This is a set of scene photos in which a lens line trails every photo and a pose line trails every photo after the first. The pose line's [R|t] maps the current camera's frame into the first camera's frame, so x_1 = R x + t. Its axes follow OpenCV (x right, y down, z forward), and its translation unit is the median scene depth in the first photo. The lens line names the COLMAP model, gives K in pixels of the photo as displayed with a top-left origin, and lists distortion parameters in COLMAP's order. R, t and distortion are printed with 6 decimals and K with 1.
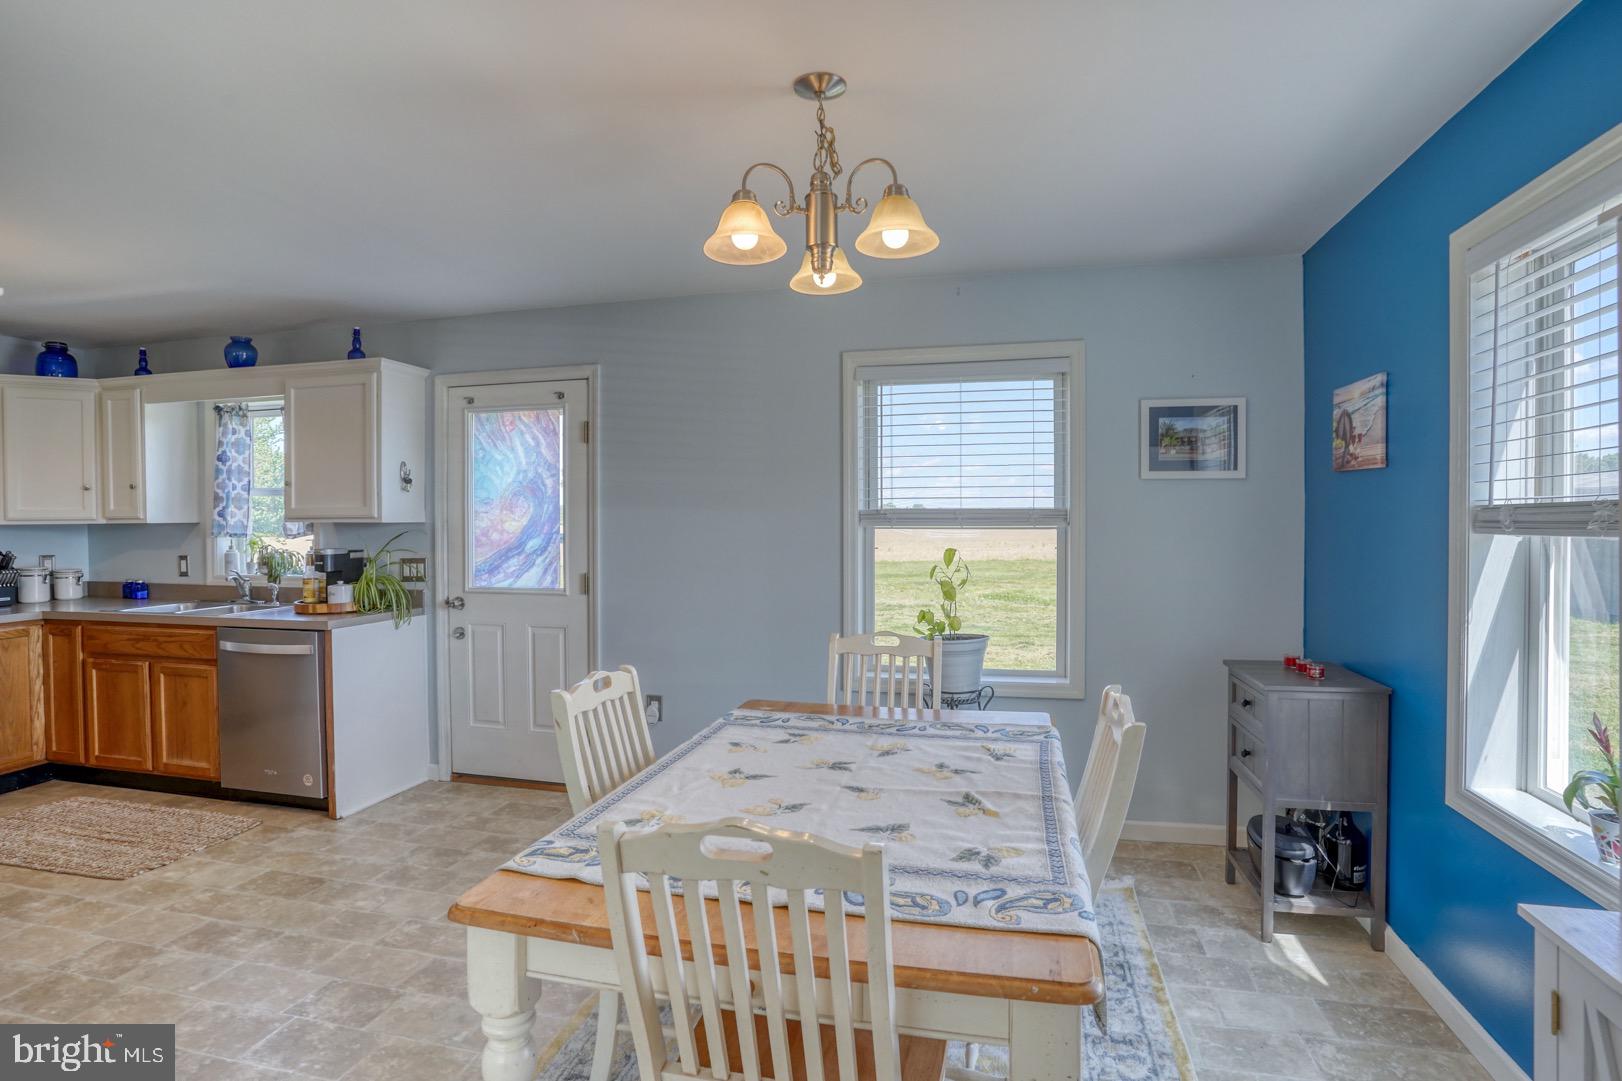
lens RADIAL K [[830.1, 0, 792.0], [0, 830.1, 534.8], [0, 0, 1]] dist [-0.083843, 0.048945]
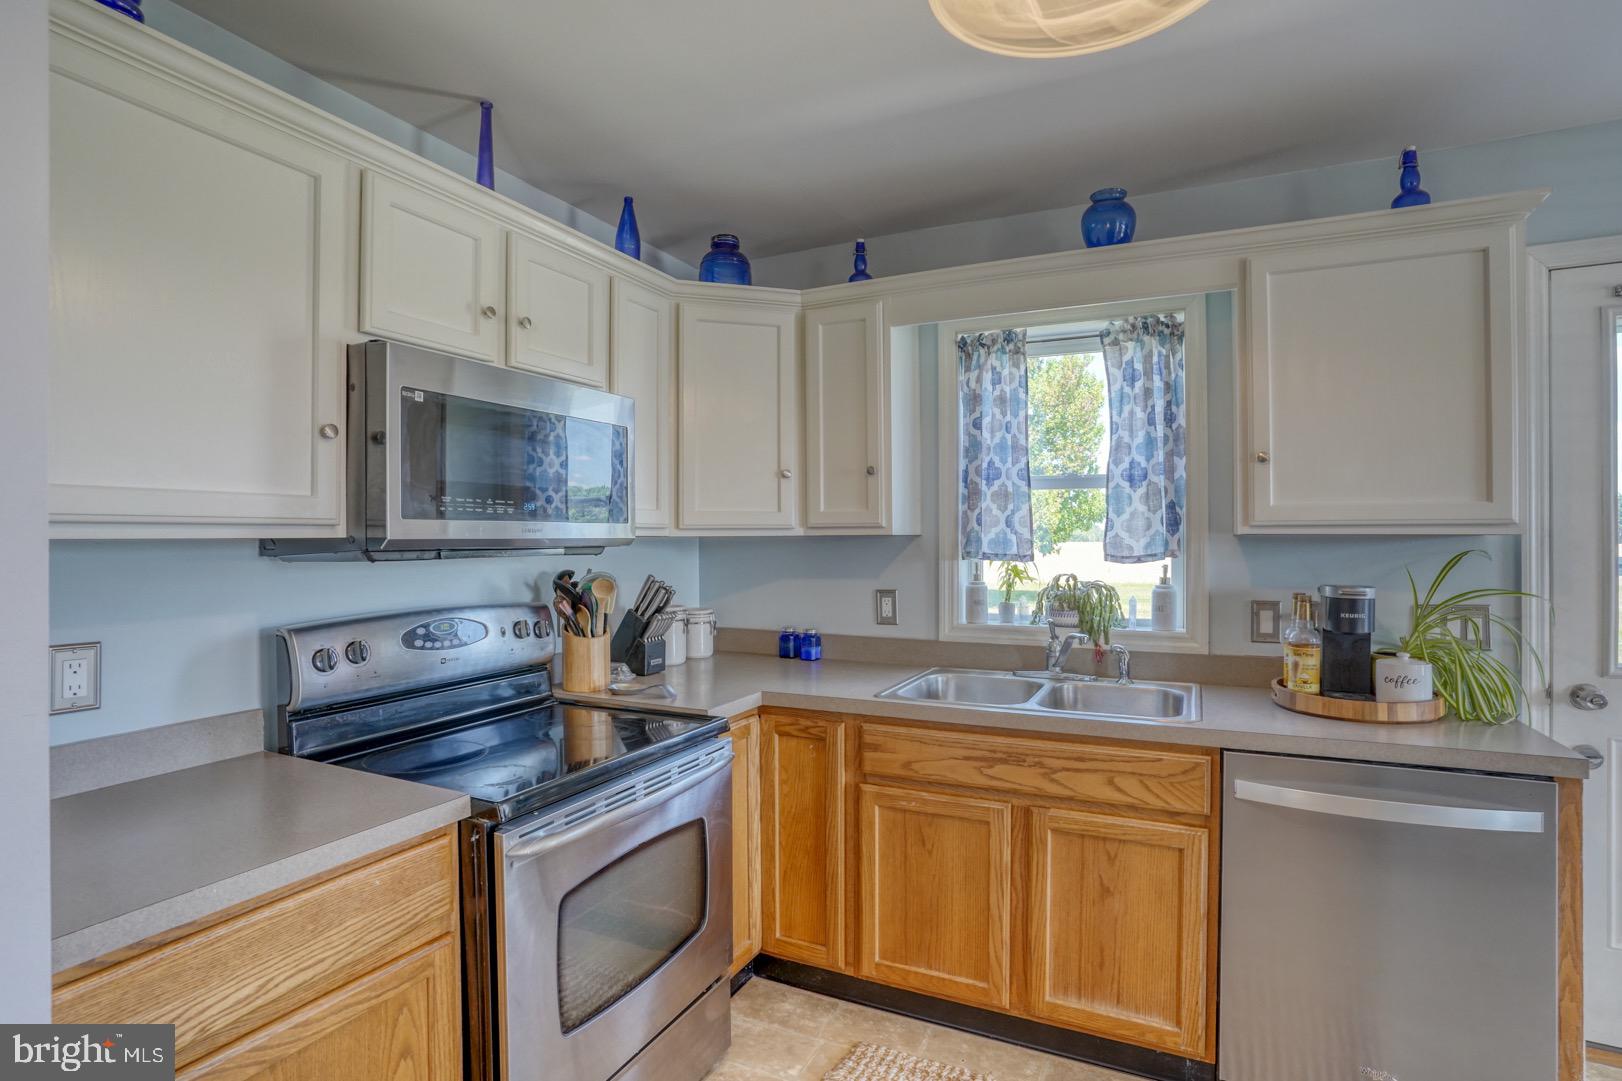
lens RADIAL K [[830.1, 0, 792.0], [0, 830.1, 534.8], [0, 0, 1]] dist [-0.083843, 0.048945]
pose [[0.980301, 0.000941, -0.197505, -0.784989], [-0.005192, 0.999766, -0.021006, -0.001594], [0.197439, 0.021617, 0.980077, 0.426430]]
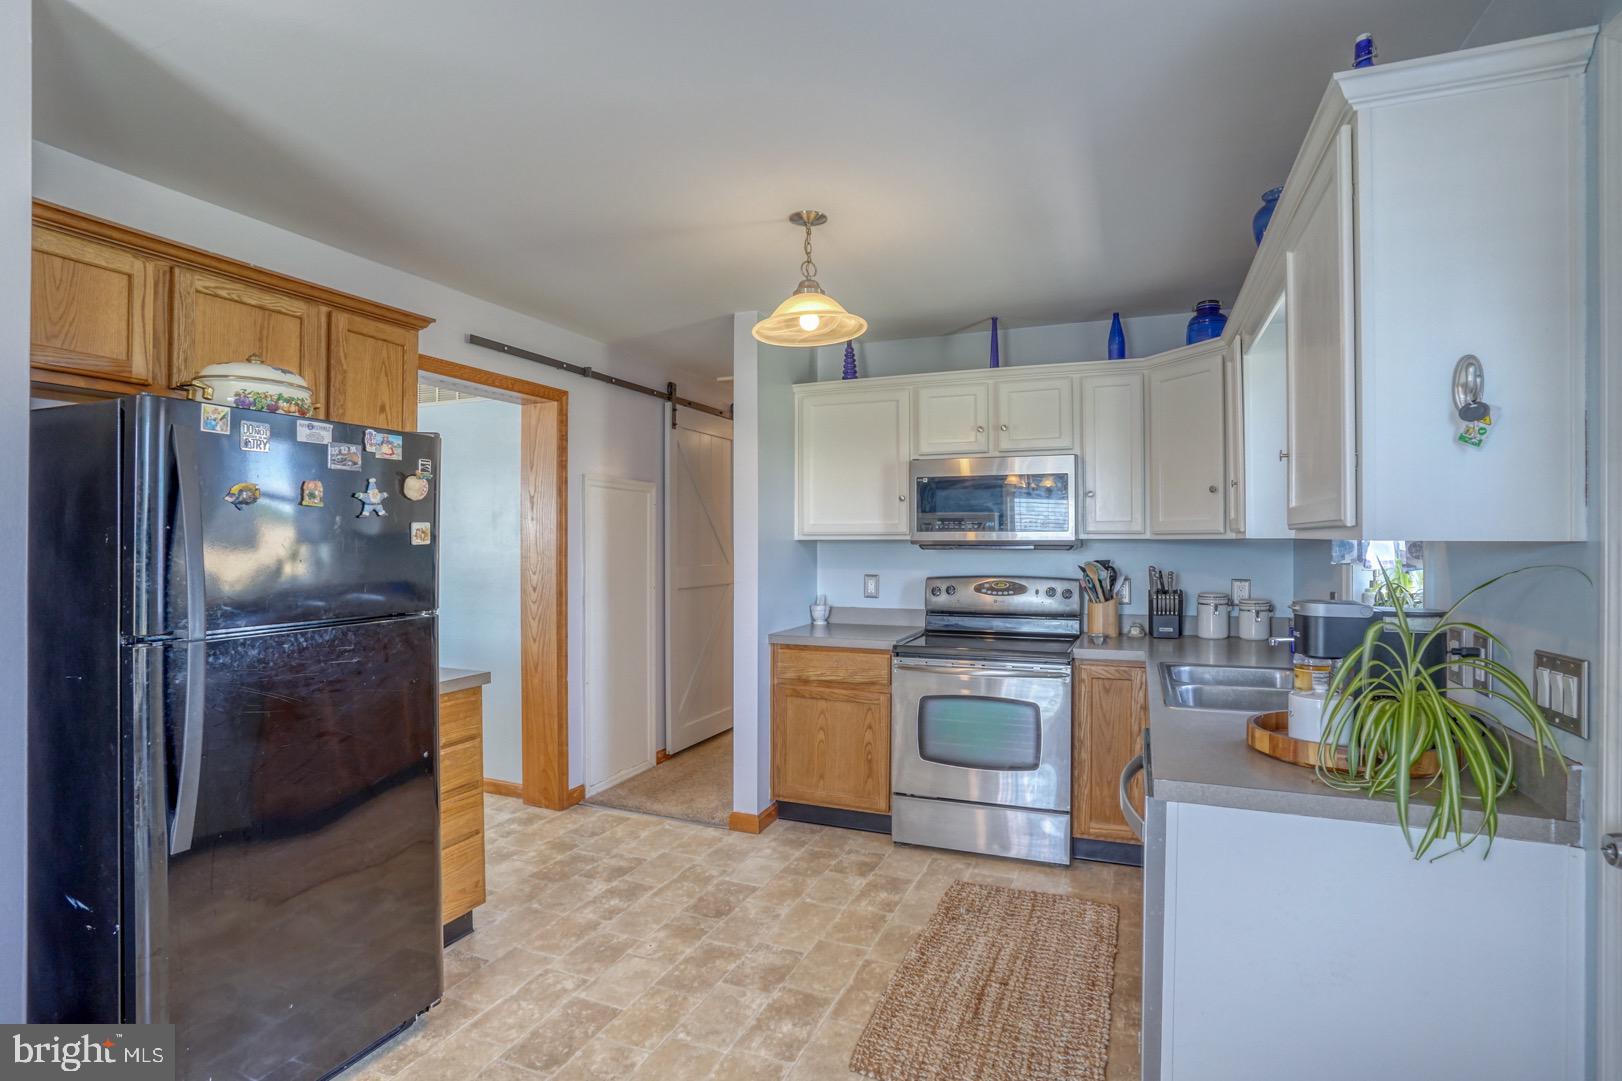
lens RADIAL K [[798.2, 0, 813.9], [0, 798.2, 531.7], [0, 0, 1]] dist [-0.000452, 0.000023]
pose [[-0.125631, -0.002715, -0.992073, -0.122155], [-0.019132, 0.999817, -0.000313, -0.013439], [0.991893, 0.018941, -0.125660, 0.763797]]
